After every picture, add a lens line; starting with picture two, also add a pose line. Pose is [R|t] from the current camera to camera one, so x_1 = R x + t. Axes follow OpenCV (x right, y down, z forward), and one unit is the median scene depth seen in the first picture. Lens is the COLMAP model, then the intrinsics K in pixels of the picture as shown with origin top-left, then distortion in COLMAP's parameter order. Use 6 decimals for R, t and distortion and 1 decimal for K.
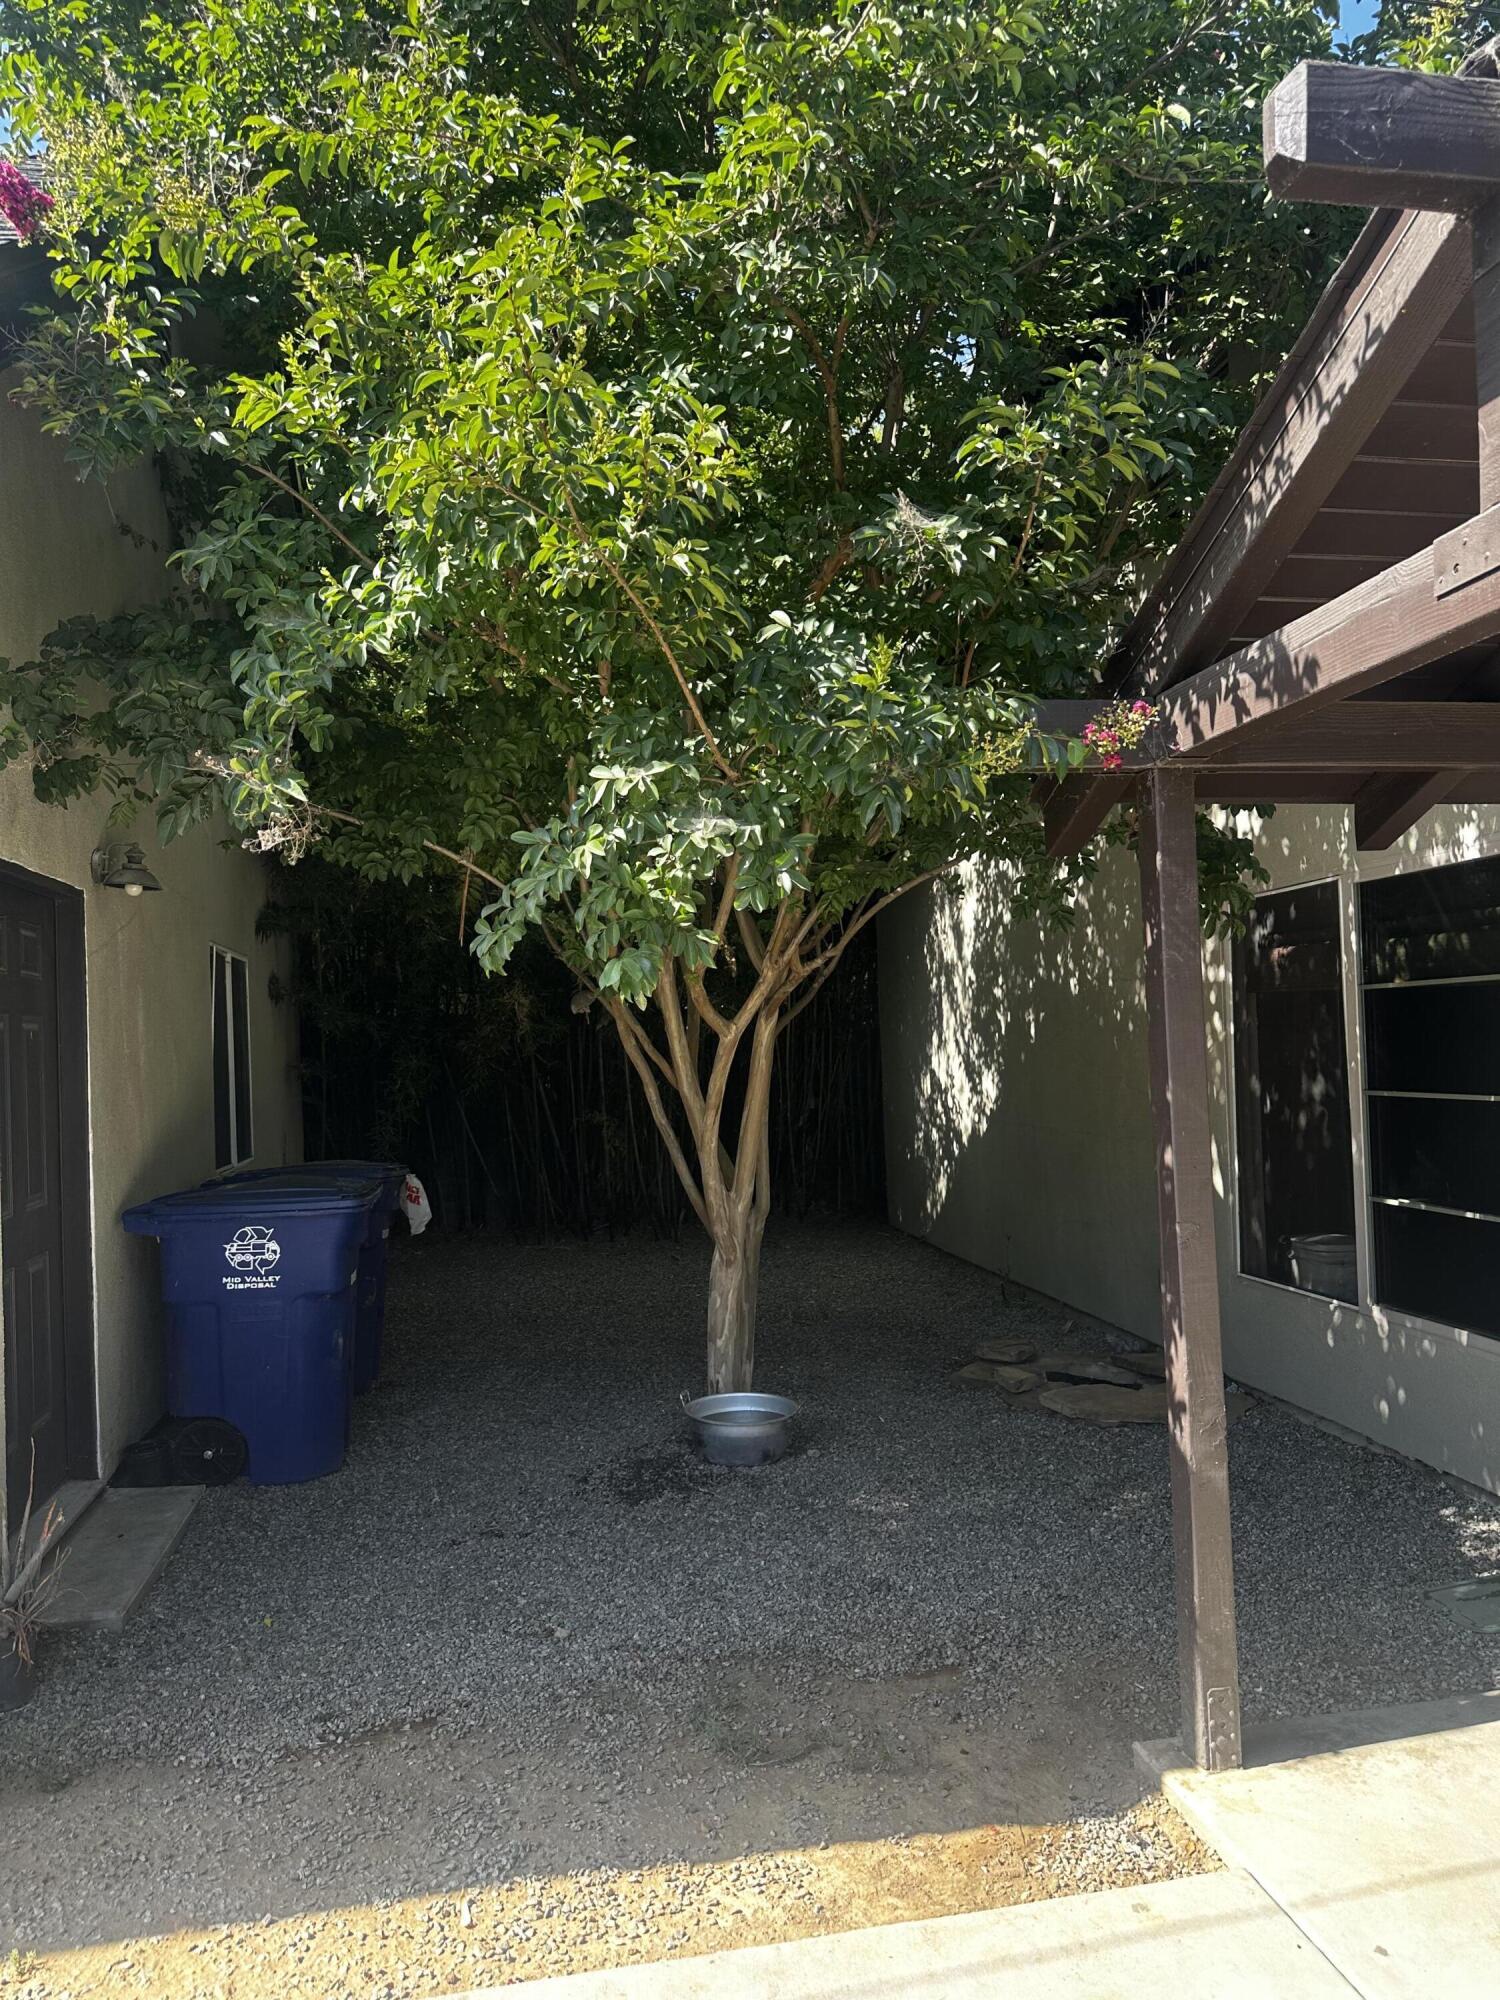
lens RADIAL K [[1393.7, 0, 769.4], [0, 1393.7, 1008.9], [0, 0, 1]] dist [0.157595, -0.298183]
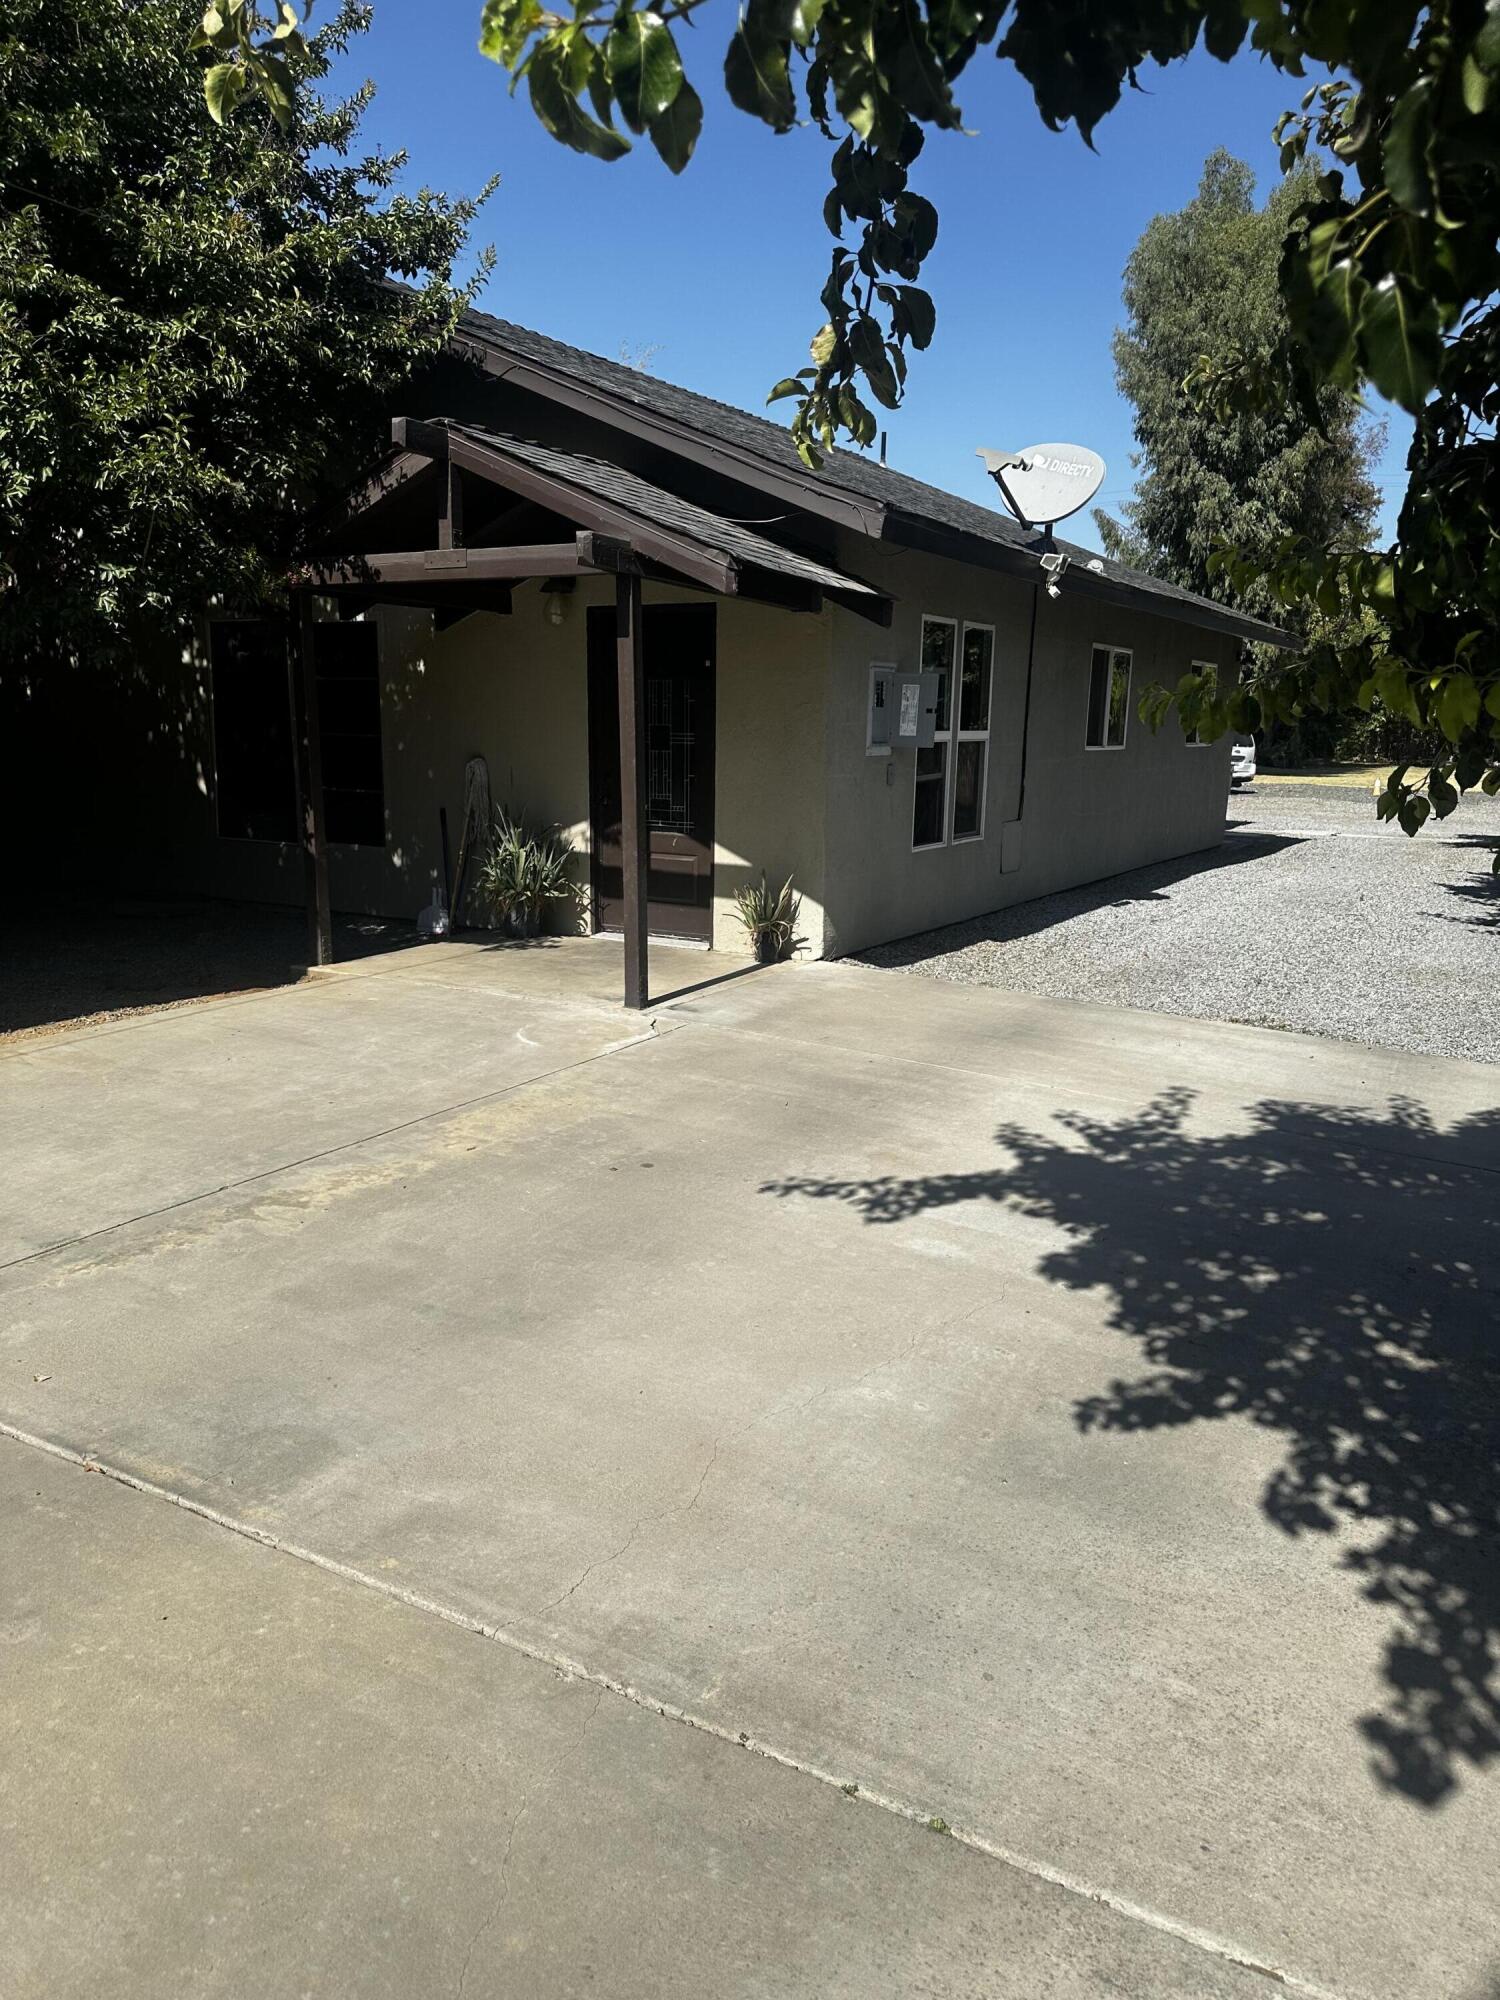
lens RADIAL K [[1393.7, 0, 769.4], [0, 1393.7, 1008.9], [0, 0, 1]] dist [0.157595, -0.298183]
pose [[0.649161, -0.108054, 0.752937, -1.295301], [-0.055459, 0.980501, 0.188527, 0.052068], [-0.758627, -0.164142, 0.630510, -1.518960]]
